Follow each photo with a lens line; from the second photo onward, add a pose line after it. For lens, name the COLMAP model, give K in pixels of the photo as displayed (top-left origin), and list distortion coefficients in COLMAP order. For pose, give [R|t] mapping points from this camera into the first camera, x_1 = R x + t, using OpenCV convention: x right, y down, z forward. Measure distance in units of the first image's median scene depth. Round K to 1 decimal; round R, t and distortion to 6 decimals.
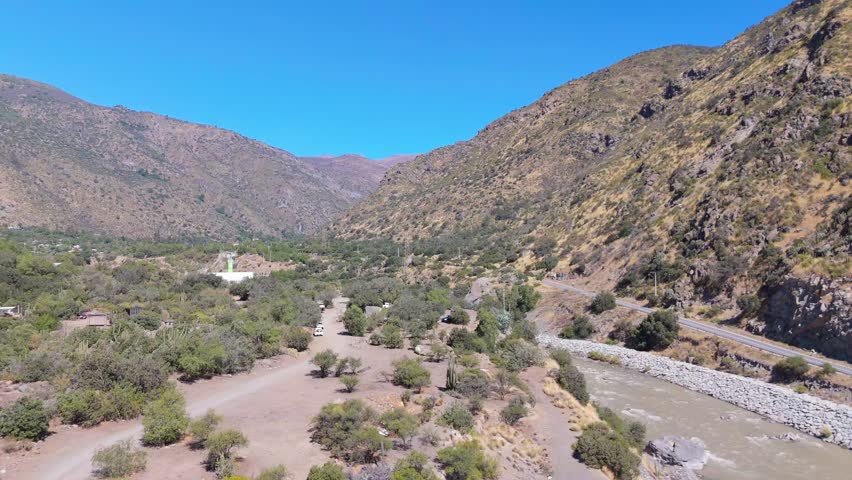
lens RADIAL K [[619.4, 0, 427.4], [0, 619.4, 238.9], [0, 0, 1]] dist [0.049222, -0.039648]
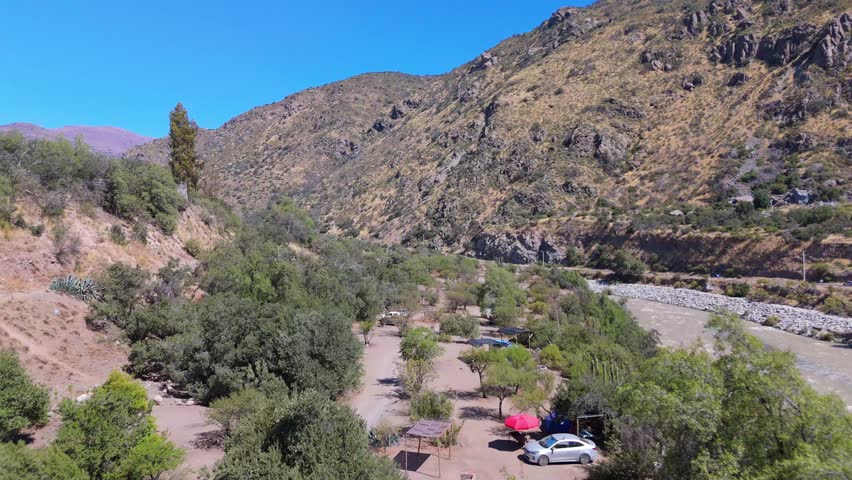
lens RADIAL K [[619.4, 0, 427.0], [0, 619.4, 244.2], [0, 0, 1]] dist [0.049222, -0.039648]
pose [[0.887013, -0.012646, 0.461571, -0.184896], [-0.003701, 0.999398, 0.034494, 0.006033], [-0.461729, -0.032305, 0.886432, -0.261265]]
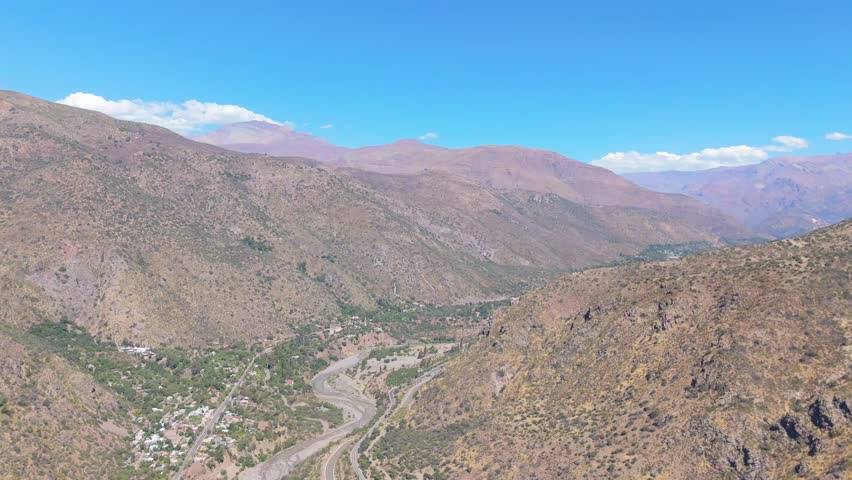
lens RADIAL K [[619.4, 0, 427.5], [0, 619.4, 236.6], [0, 0, 1]] dist [0.049222, -0.039648]
pose [[0.991596, 0.004948, -0.129279, -0.071307], [0.002495, 0.998351, 0.057348, -0.549814], [0.129350, -0.057188, 0.989949, 0.005521]]
